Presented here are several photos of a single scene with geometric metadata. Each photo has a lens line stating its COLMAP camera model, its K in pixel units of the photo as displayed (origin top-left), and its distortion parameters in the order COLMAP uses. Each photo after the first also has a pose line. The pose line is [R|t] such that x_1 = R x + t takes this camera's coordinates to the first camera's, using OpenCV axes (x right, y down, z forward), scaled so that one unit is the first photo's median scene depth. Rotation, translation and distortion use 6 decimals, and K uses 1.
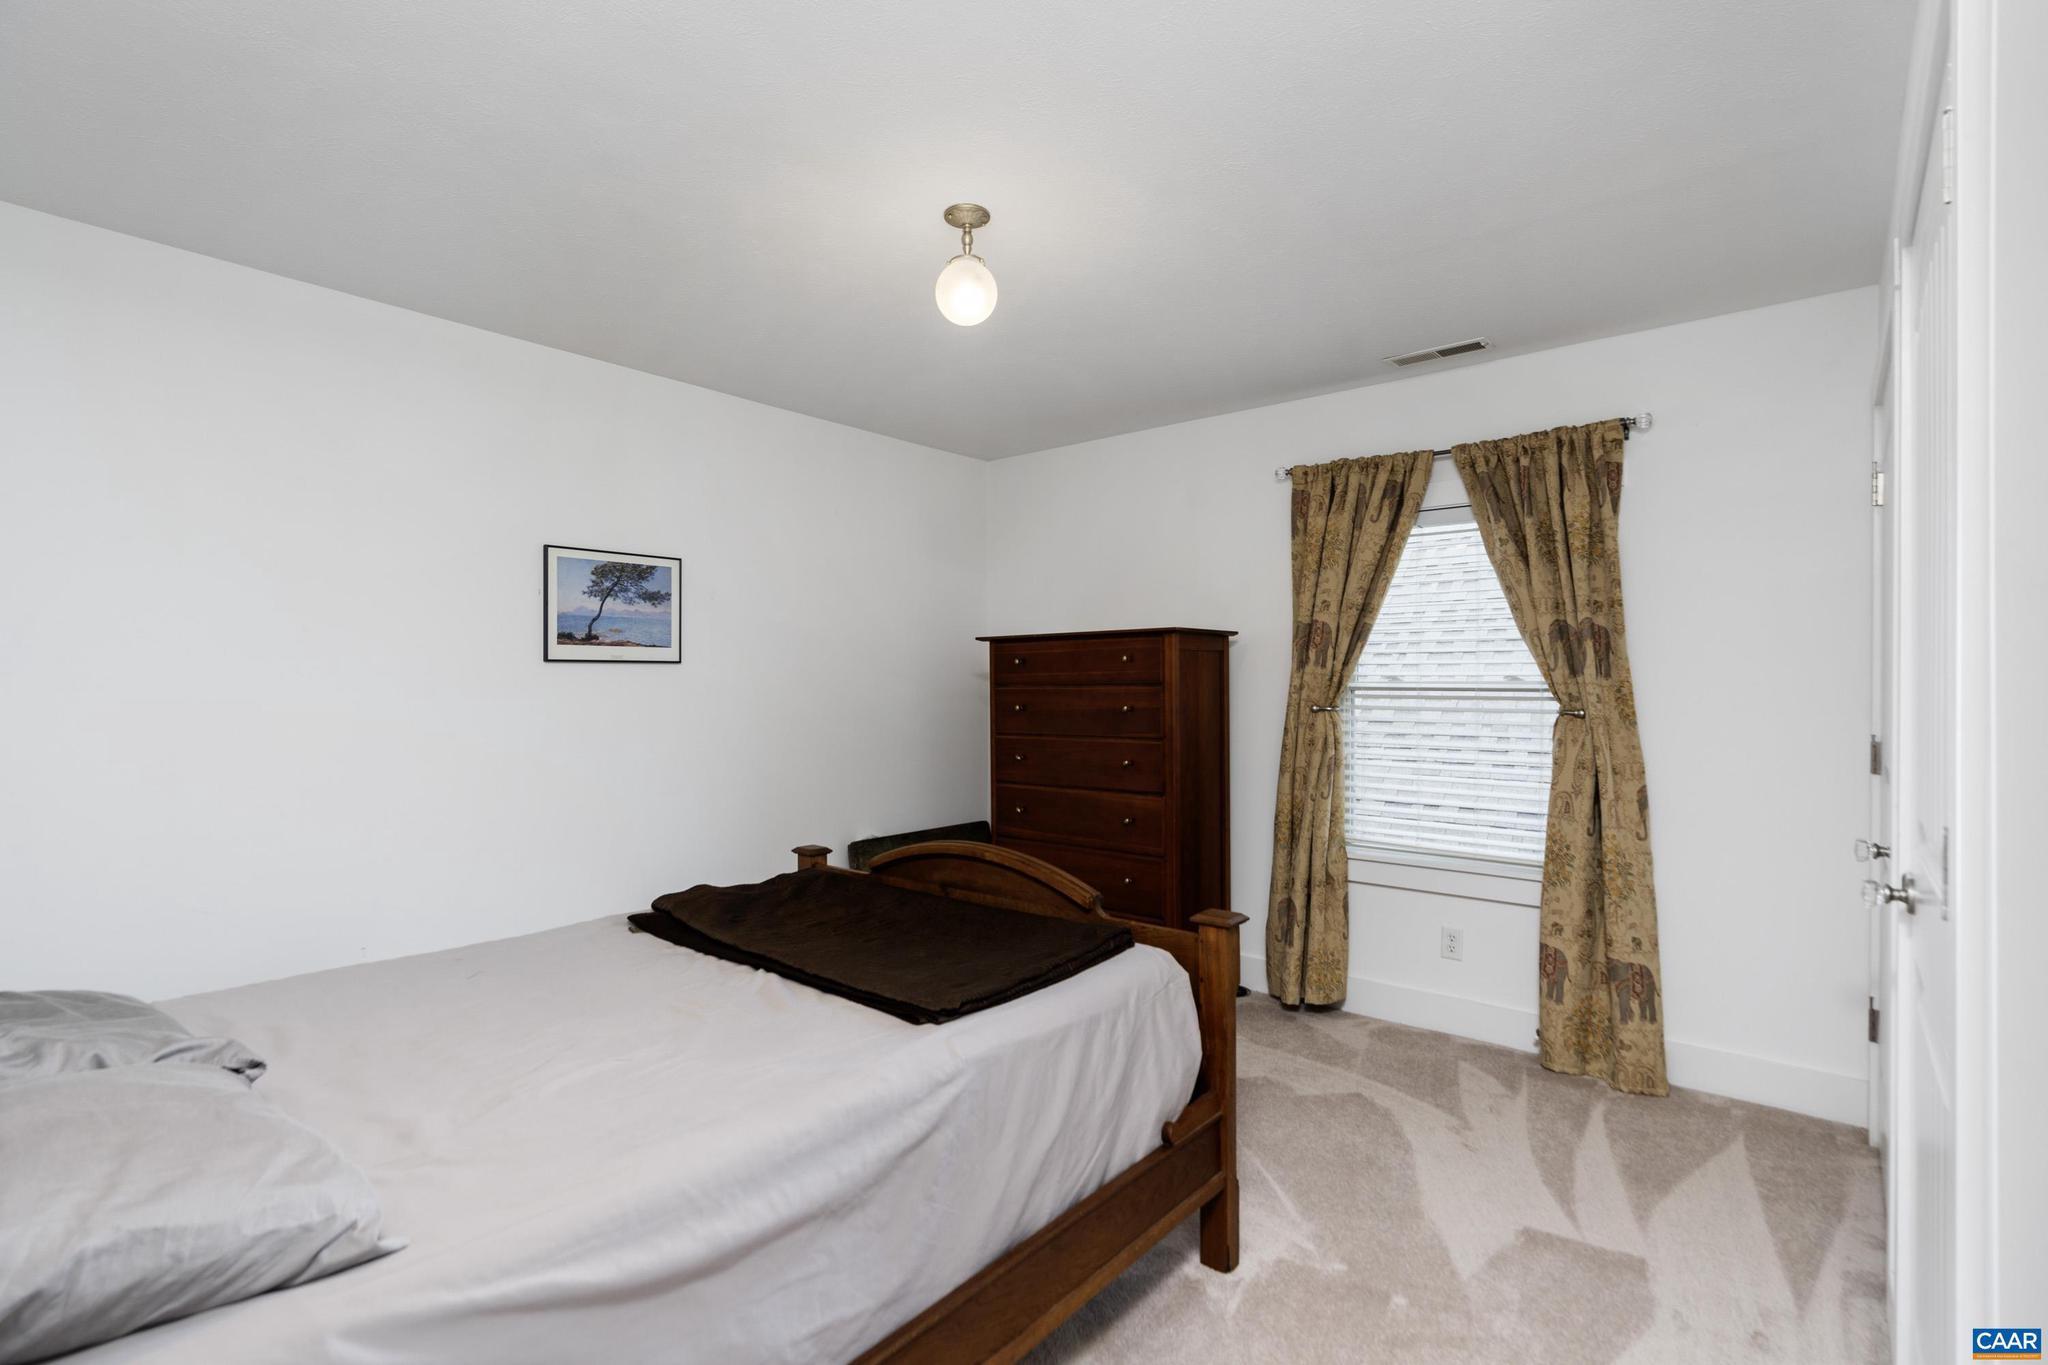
lens RADIAL K [[970.0, 0, 1026.0], [0, 970.0, 694.1], [0, 0, 1]] dist [-0.012446, 0.000081]
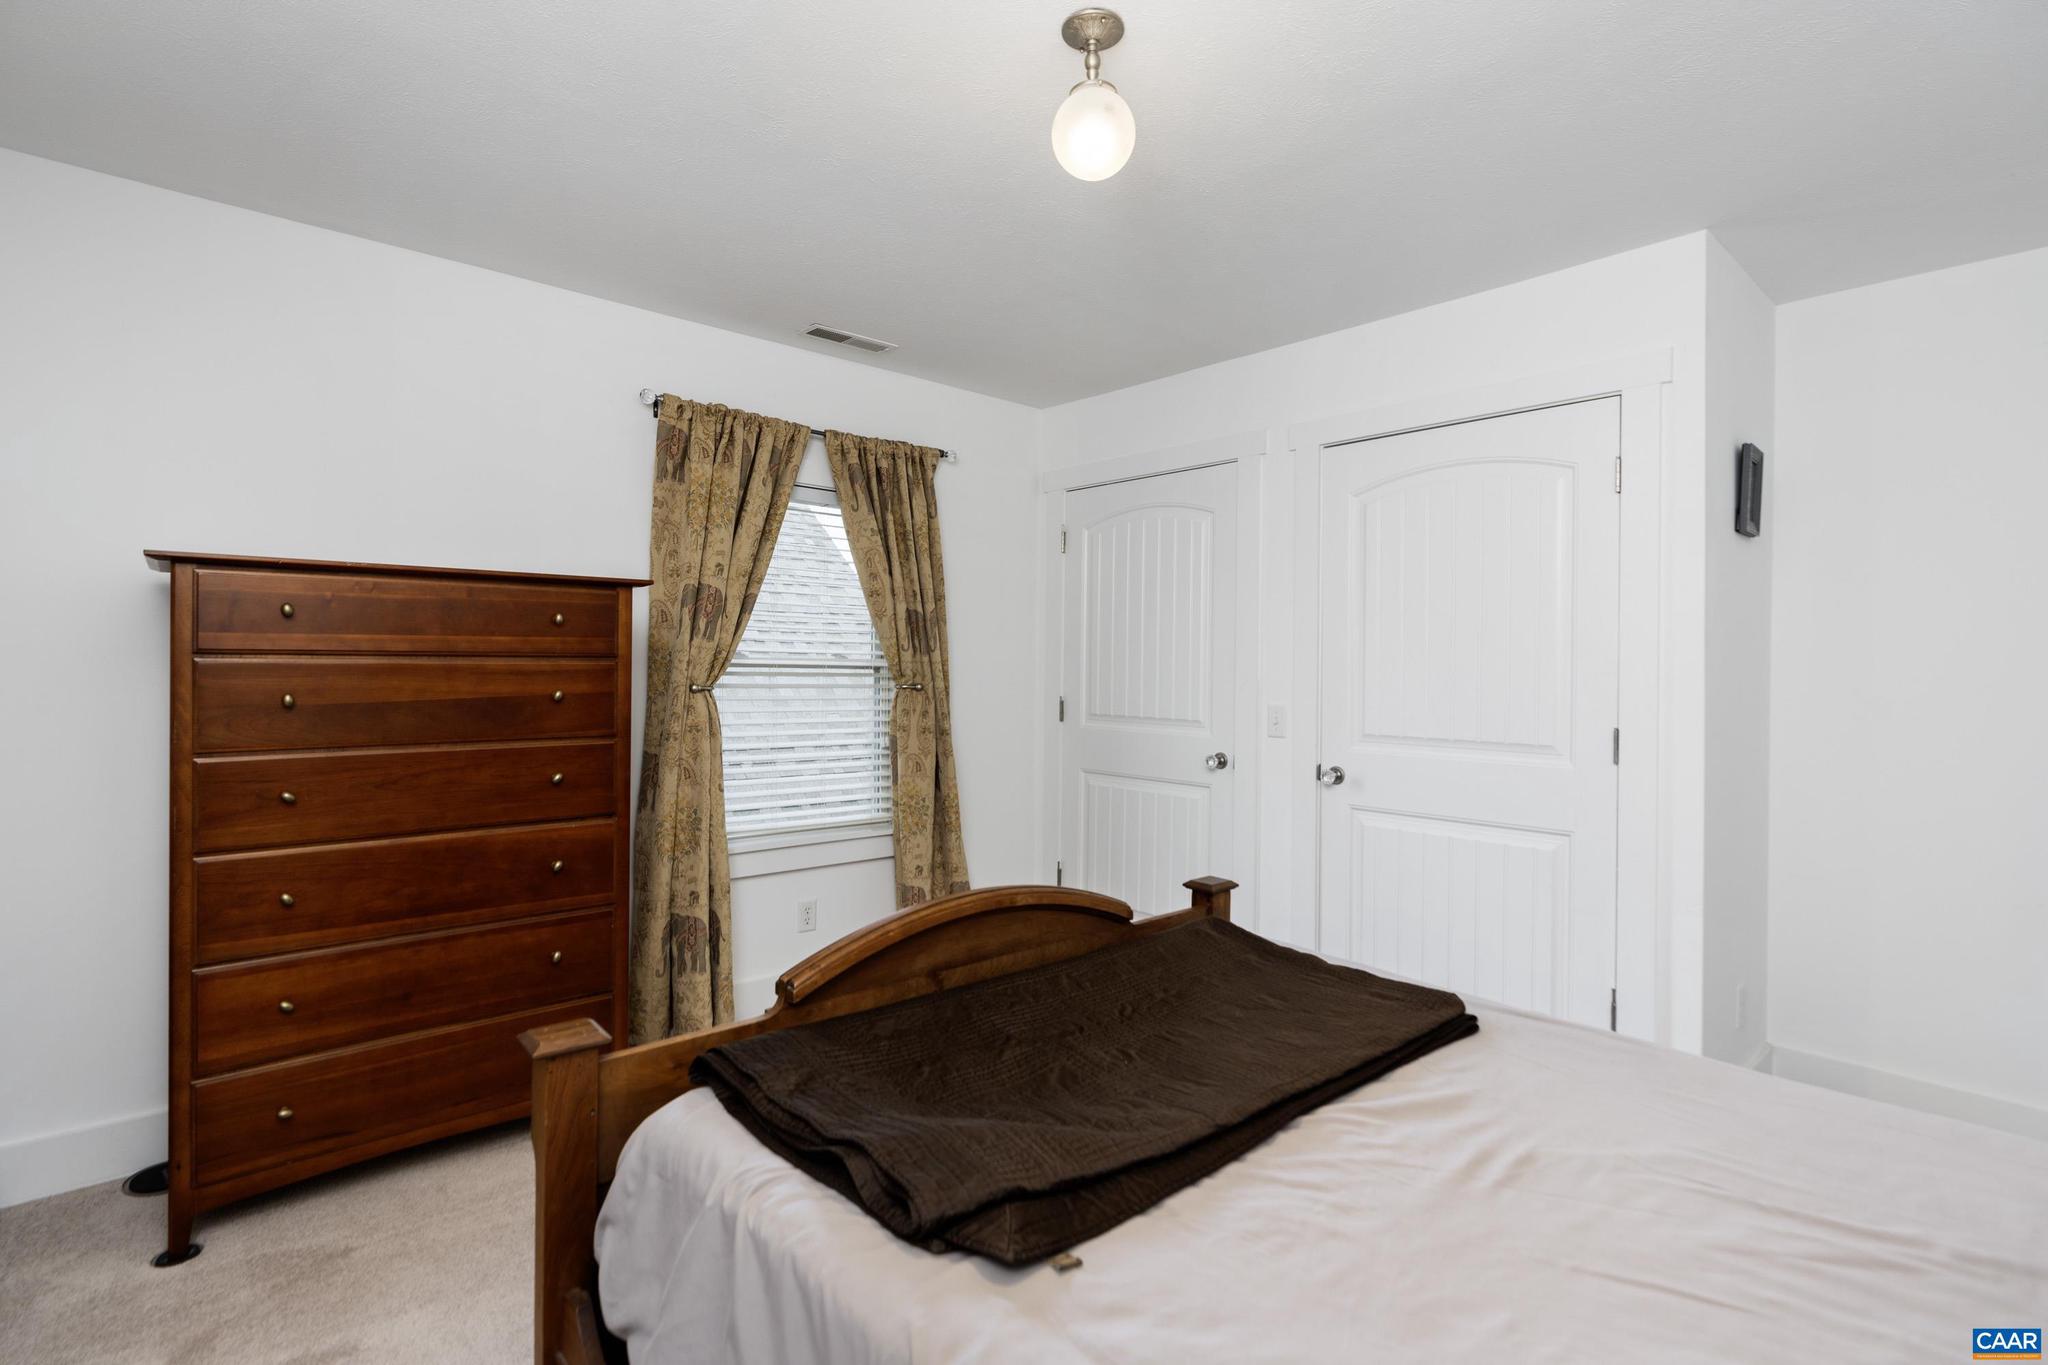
lens RADIAL K [[970.0, 0, 1026.8], [0, 970.0, 667.1], [0, 0, 1]] dist [-0.012446, 0.000081]
pose [[0.135481, -0.001220, 0.990779, -0.547131], [-0.006686, 0.999975, 0.002146, -0.007706], [-0.990757, -0.006915, 0.135469, 0.645122]]
